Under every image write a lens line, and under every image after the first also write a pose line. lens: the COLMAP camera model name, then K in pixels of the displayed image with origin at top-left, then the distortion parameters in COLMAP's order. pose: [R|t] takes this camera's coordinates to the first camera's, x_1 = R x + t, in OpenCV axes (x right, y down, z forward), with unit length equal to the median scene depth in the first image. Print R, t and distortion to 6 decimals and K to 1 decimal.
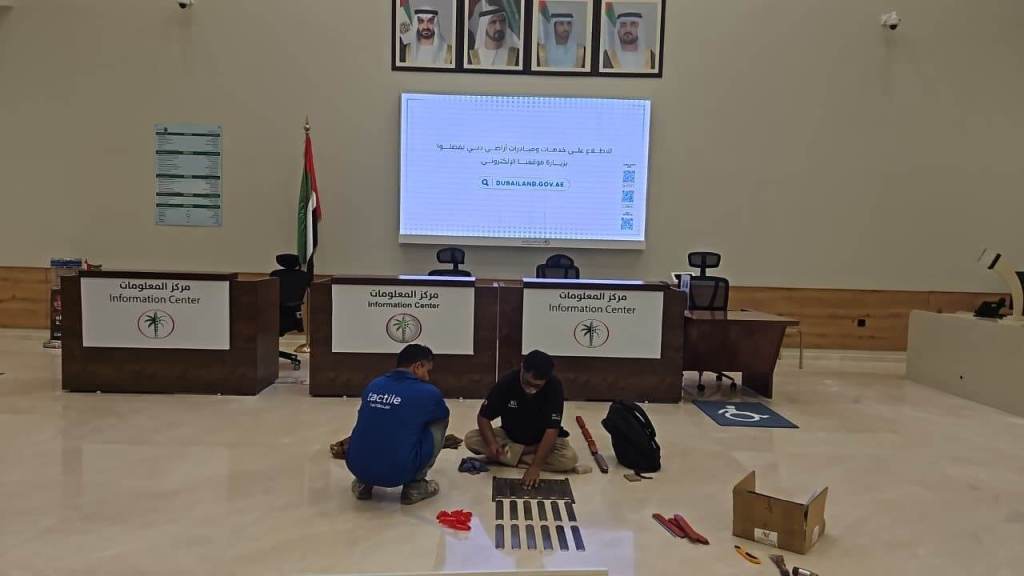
lens RADIAL K [[686.7, 0, 507.2], [0, 686.7, 283.9], [0, 0, 1]] dist [0.083913, -0.078529]
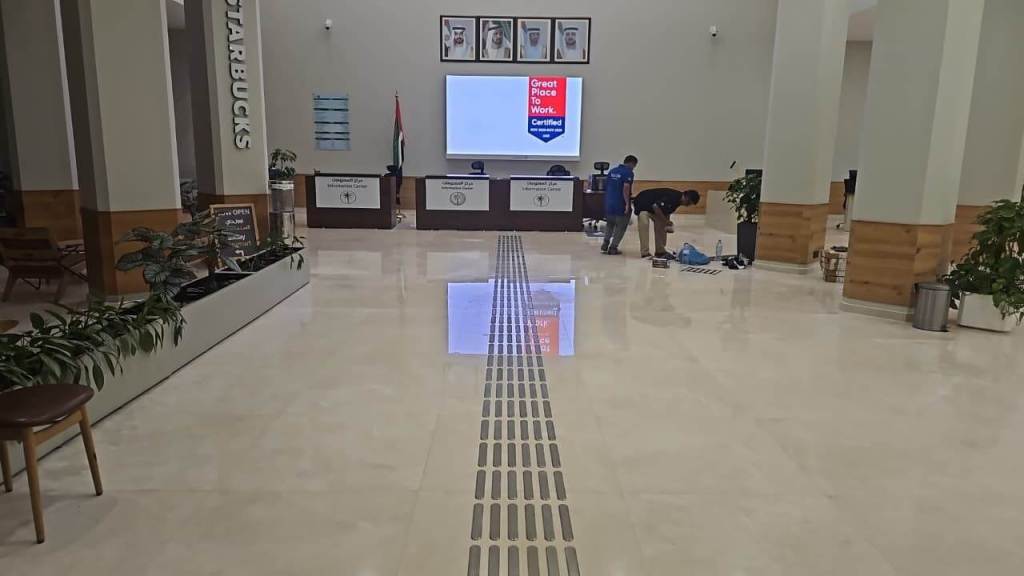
lens RADIAL K [[683.7, 0, 514.0], [0, 683.7, 283.1], [0, 0, 1]] dist [0.083913, -0.077690]
pose [[0.999947, -0.009779, -0.003070, 0.026376], [0.010095, 0.991463, 0.129994, 0.034747], [0.001773, -0.130018, 0.991510, -0.873632]]
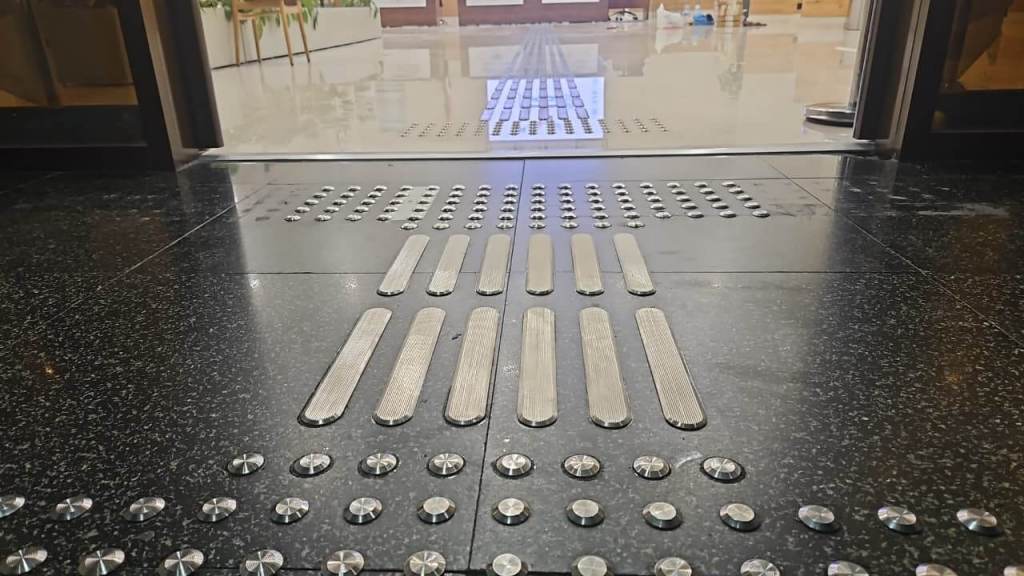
lens RADIAL K [[686.7, 0, 507.2], [0, 686.7, 283.9], [0, 0, 1]] dist [0.083913, -0.078529]
pose [[0.996781, -0.025642, -0.075962, 0.042792], [0.048519, 0.947208, 0.316928, 0.185722], [0.063825, -0.319594, 0.945403, -1.207479]]
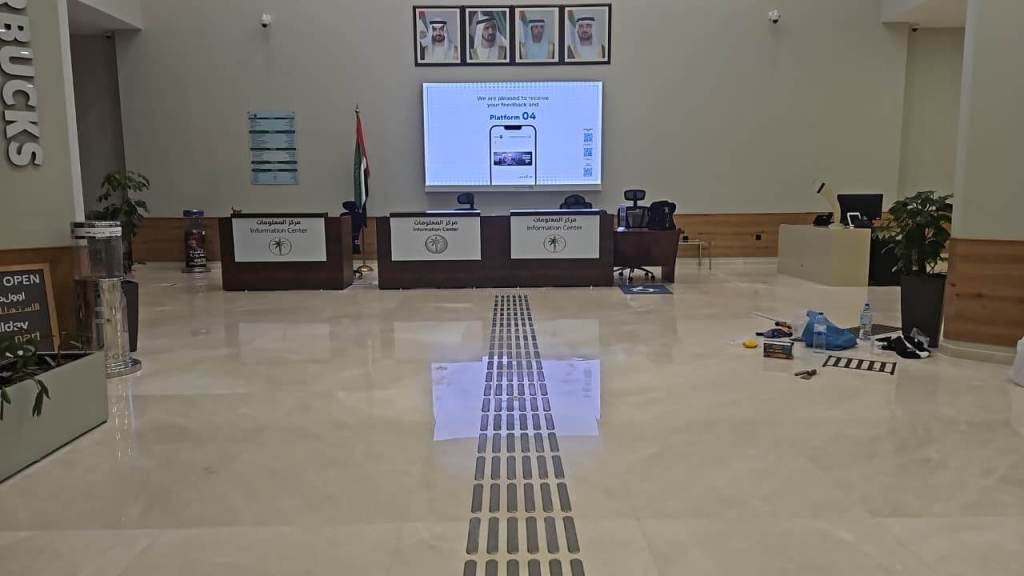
lens RADIAL K [[683.7, 0, 514.0], [0, 683.7, 283.1], [0, 0, 1]] dist [0.083913, -0.077690]
pose [[0.999376, -0.034745, -0.006401, 0.025001], [0.035100, 0.997067, 0.068016, 0.037253], [0.004019, -0.068199, 0.997664, -0.405164]]
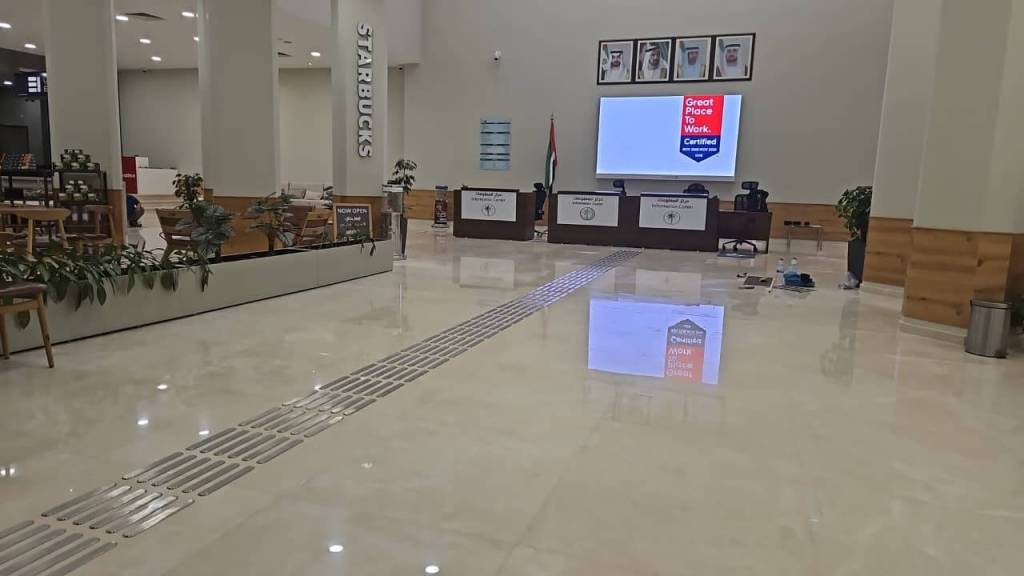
lens RADIAL K [[686.7, 0, 507.2], [0, 686.7, 283.9], [0, 0, 1]] dist [0.083913, -0.078529]
pose [[0.938752, 0.053482, -0.340417, 0.272838], [-0.026672, 0.996196, 0.082959, 0.079873], [0.343559, -0.068798, 0.936608, -0.877079]]
